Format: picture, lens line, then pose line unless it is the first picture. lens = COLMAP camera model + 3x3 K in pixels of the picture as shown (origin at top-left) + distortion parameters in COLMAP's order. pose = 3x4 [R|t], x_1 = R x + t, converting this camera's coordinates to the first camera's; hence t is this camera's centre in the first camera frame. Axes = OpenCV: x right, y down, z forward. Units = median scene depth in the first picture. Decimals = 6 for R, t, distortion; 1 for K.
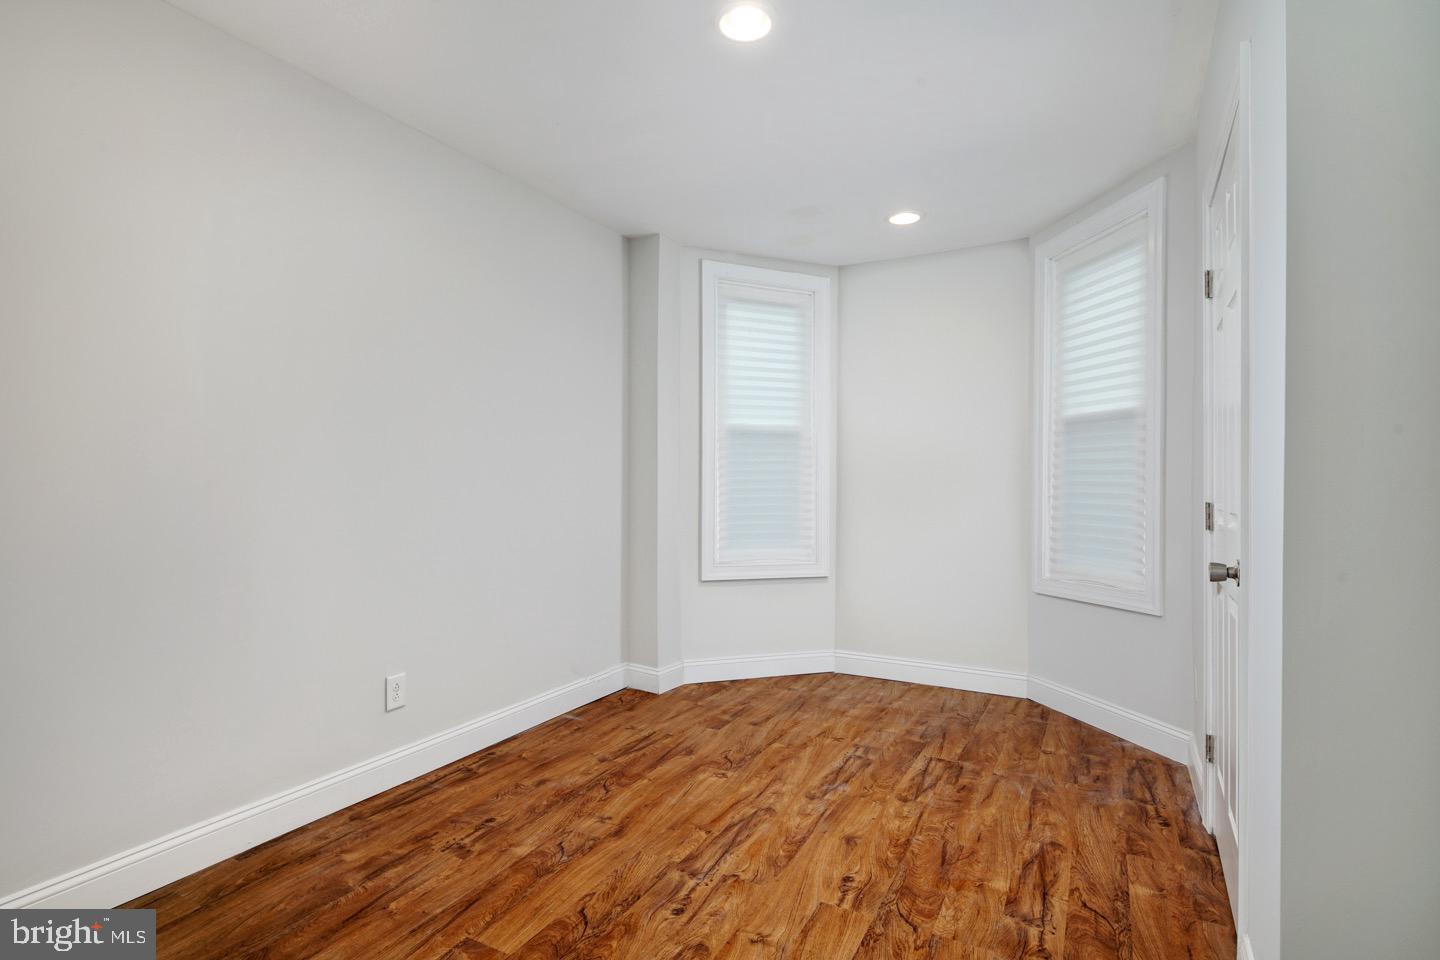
lens RADIAL K [[700.4, 0, 706.7], [0, 700.4, 483.7], [0, 0, 1]] dist [0.002227, -0.003209]
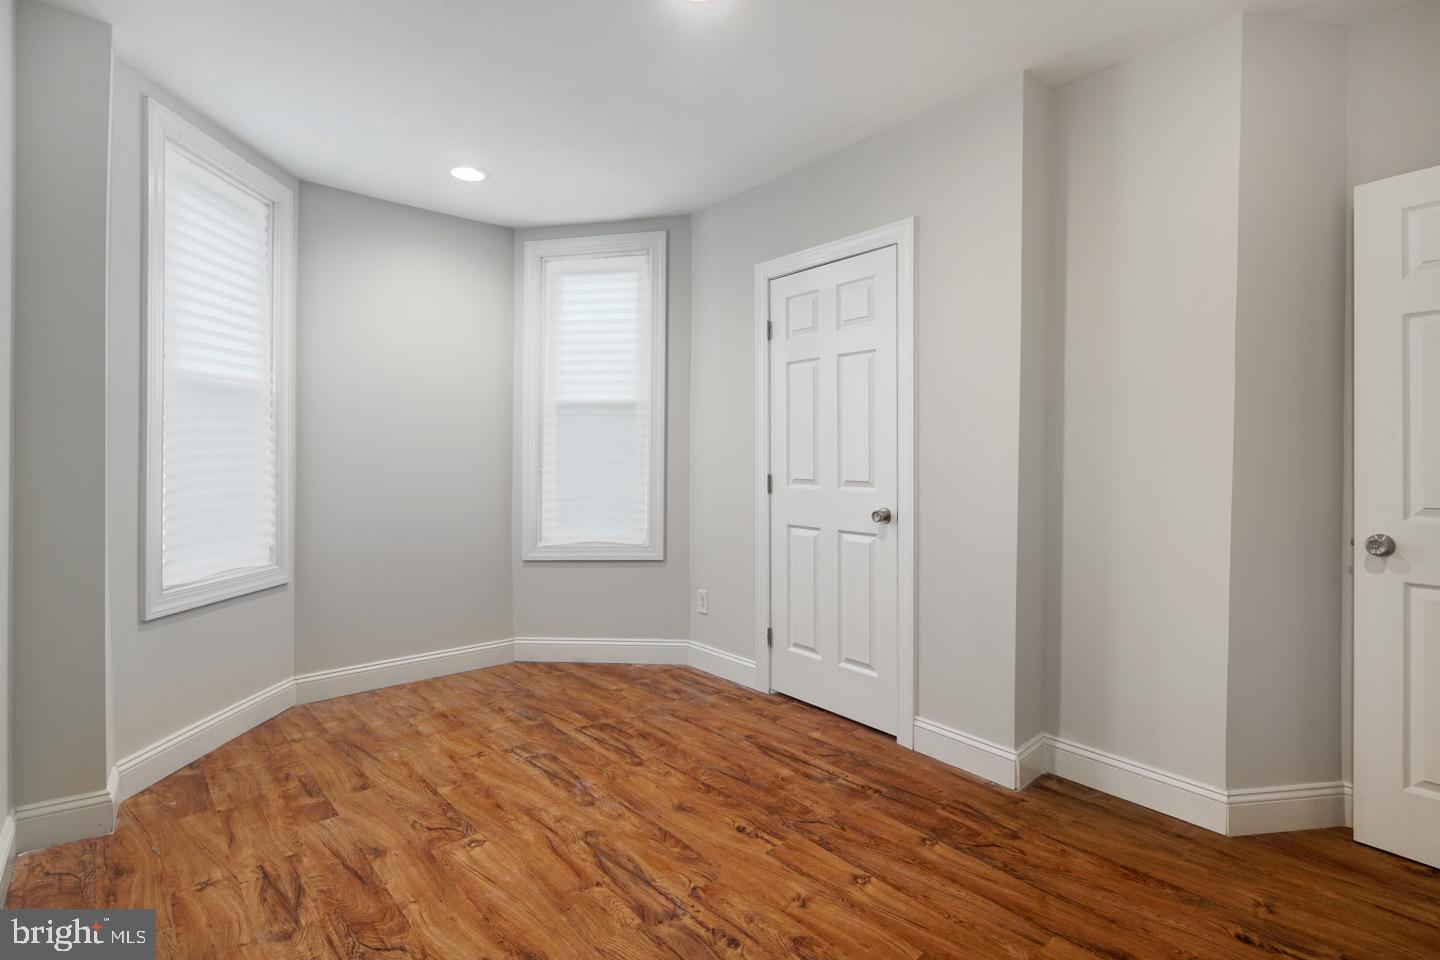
lens RADIAL K [[700.4, 0, 713.2], [0, 700.4, 470.9], [0, 0, 1]] dist [0.002227, -0.003209]
pose [[0.344564, -0.020156, 0.938546, -0.653151], [-0.004240, 0.999726, 0.023027, -0.013962], [-0.938753, -0.011914, 0.344384, 0.531471]]
